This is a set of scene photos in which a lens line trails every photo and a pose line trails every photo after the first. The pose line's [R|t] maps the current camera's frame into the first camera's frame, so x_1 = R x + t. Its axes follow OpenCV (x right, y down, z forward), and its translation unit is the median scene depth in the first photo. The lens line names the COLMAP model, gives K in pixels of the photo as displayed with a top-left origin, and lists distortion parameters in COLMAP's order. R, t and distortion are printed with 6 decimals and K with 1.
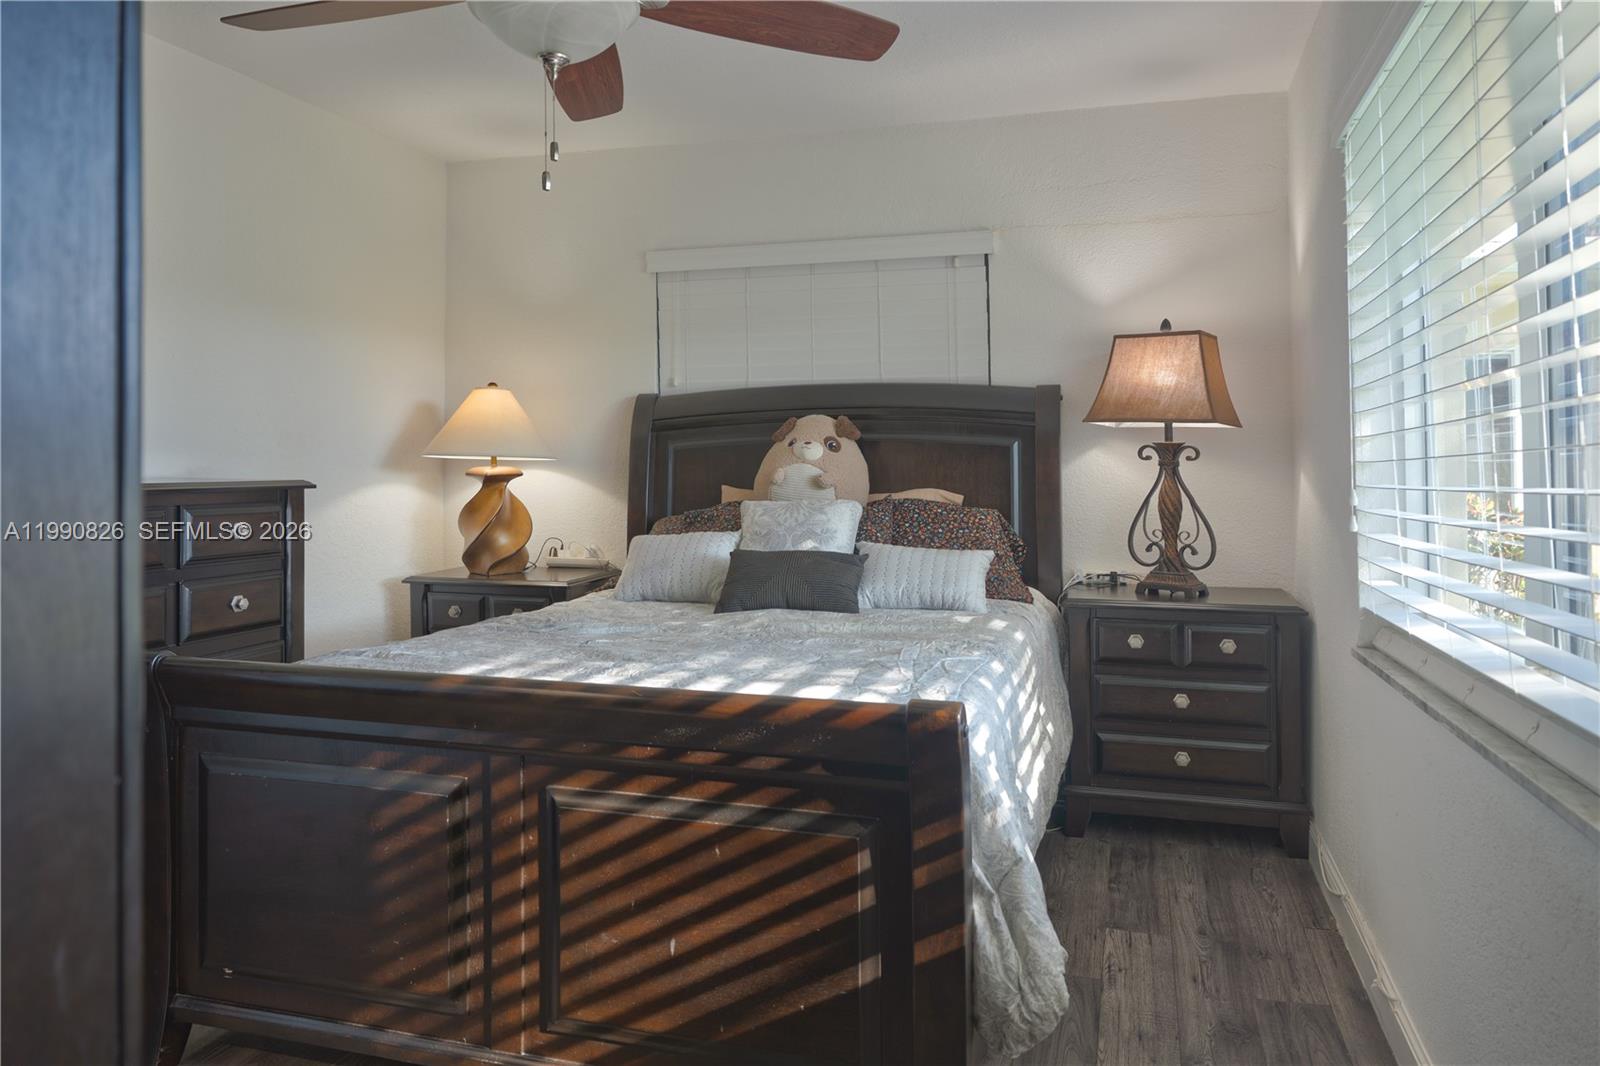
lens RADIAL K [[1172.4, 0, 793.3], [0, 1172.4, 399.3], [0, 0, 1]] dist [0.000678, -0.001471]
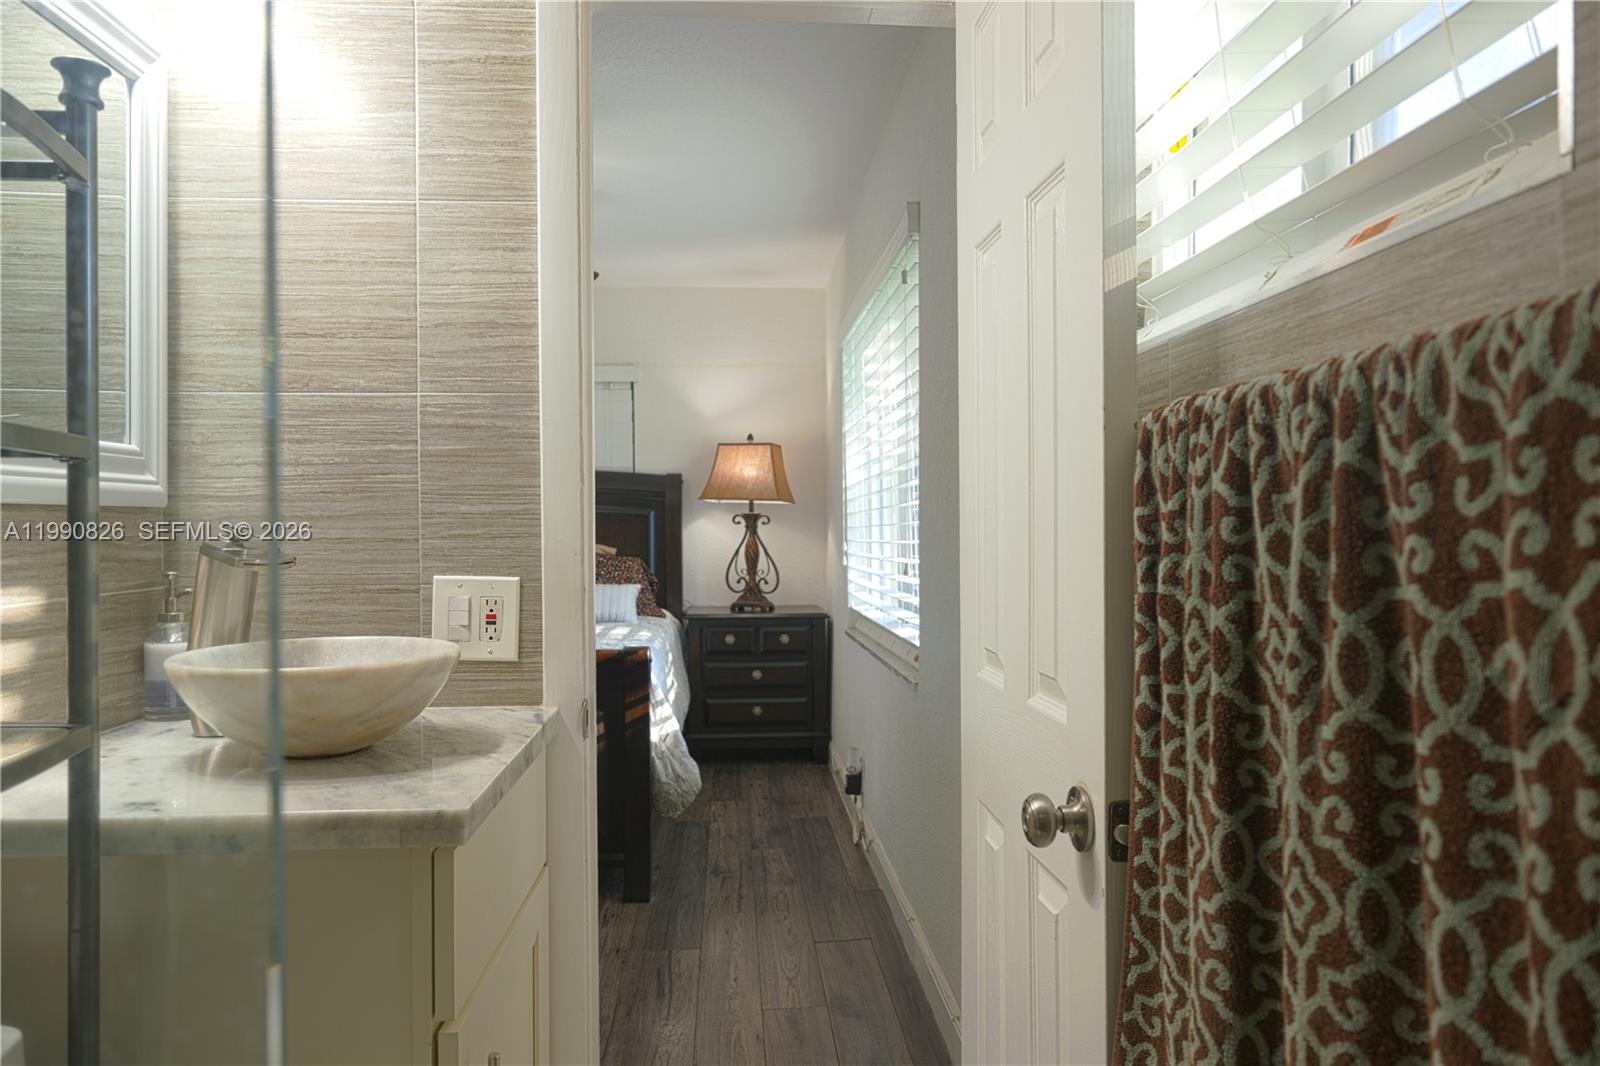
lens RADIAL K [[1256.4, 0, 799.7], [0, 1256.4, 552.3], [0, 0, 1]] dist [0.000354, 0.000926]
pose [[0.942891, -0.013321, 0.332834, -0.173845], [-0.014626, 0.996581, 0.081322, -0.047403], [-0.332779, -0.081546, 0.939472, -0.587981]]
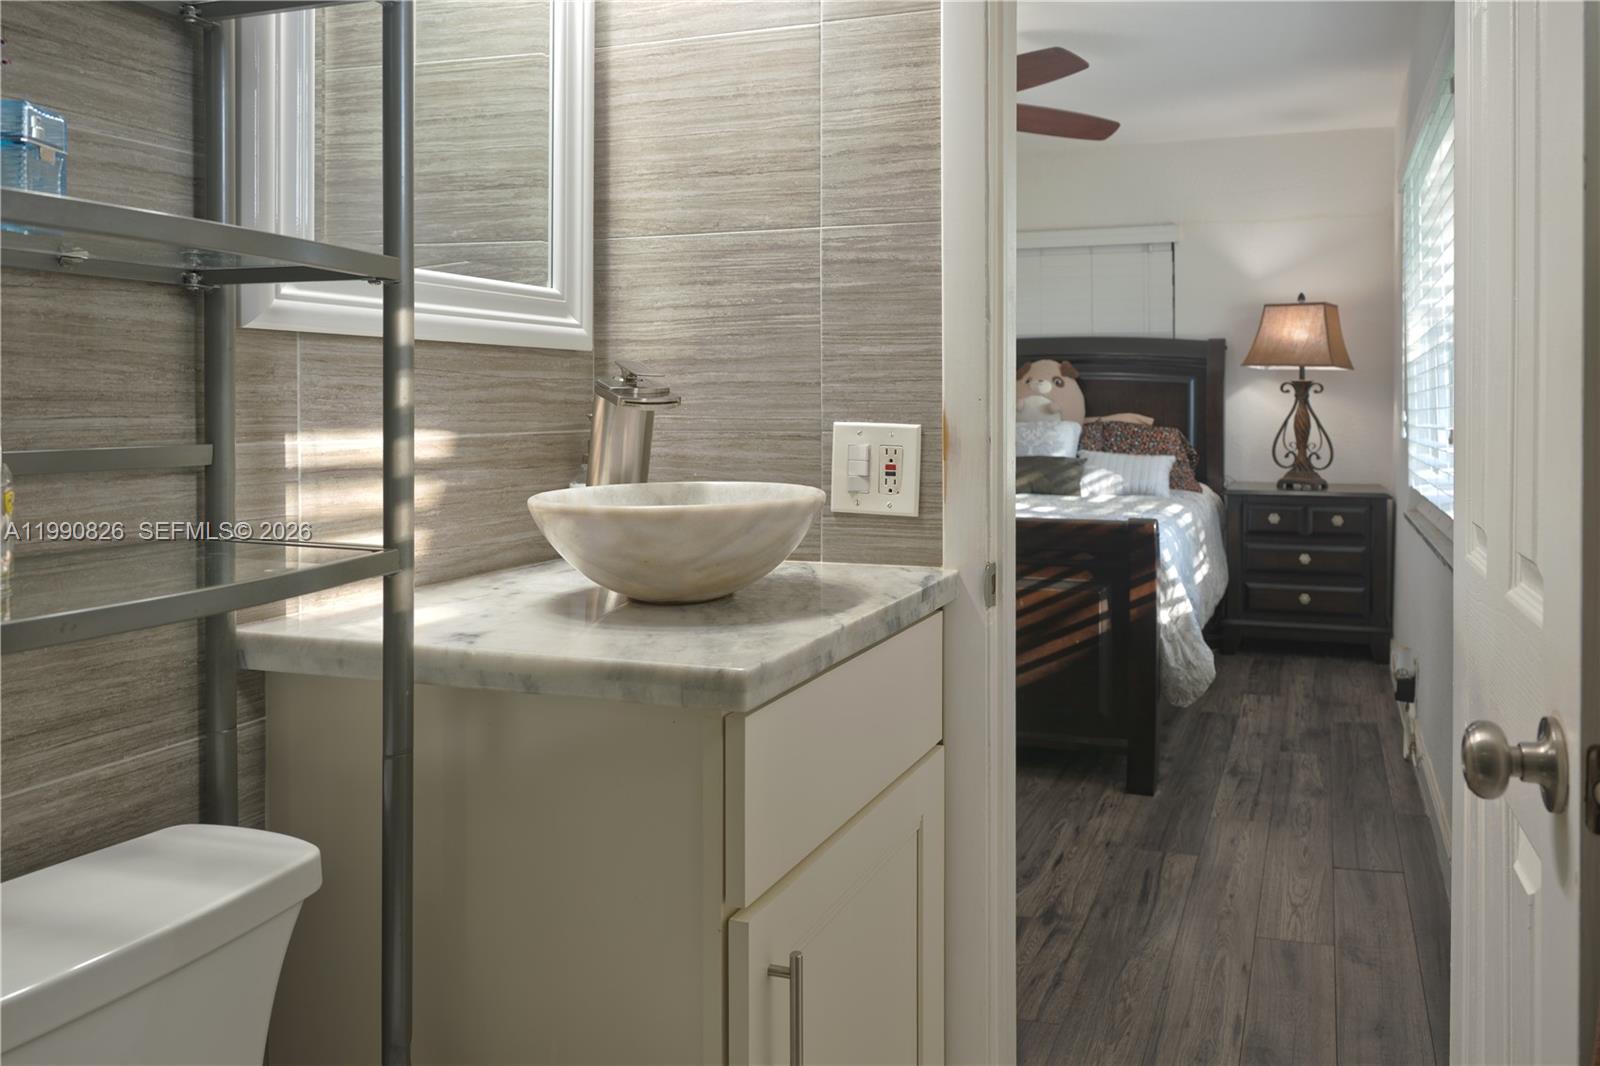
lens RADIAL K [[1247.0, 0, 876.4], [0, 1247.0, 432.2], [0, 0, 1]] dist [-0.003774, 0.000524]
pose [[0.997788, 0.000809, -0.066475, -0.090174], [0.004746, 0.996508, 0.083358, -0.028304], [0.066310, -0.083489, 0.994300, -0.526113]]
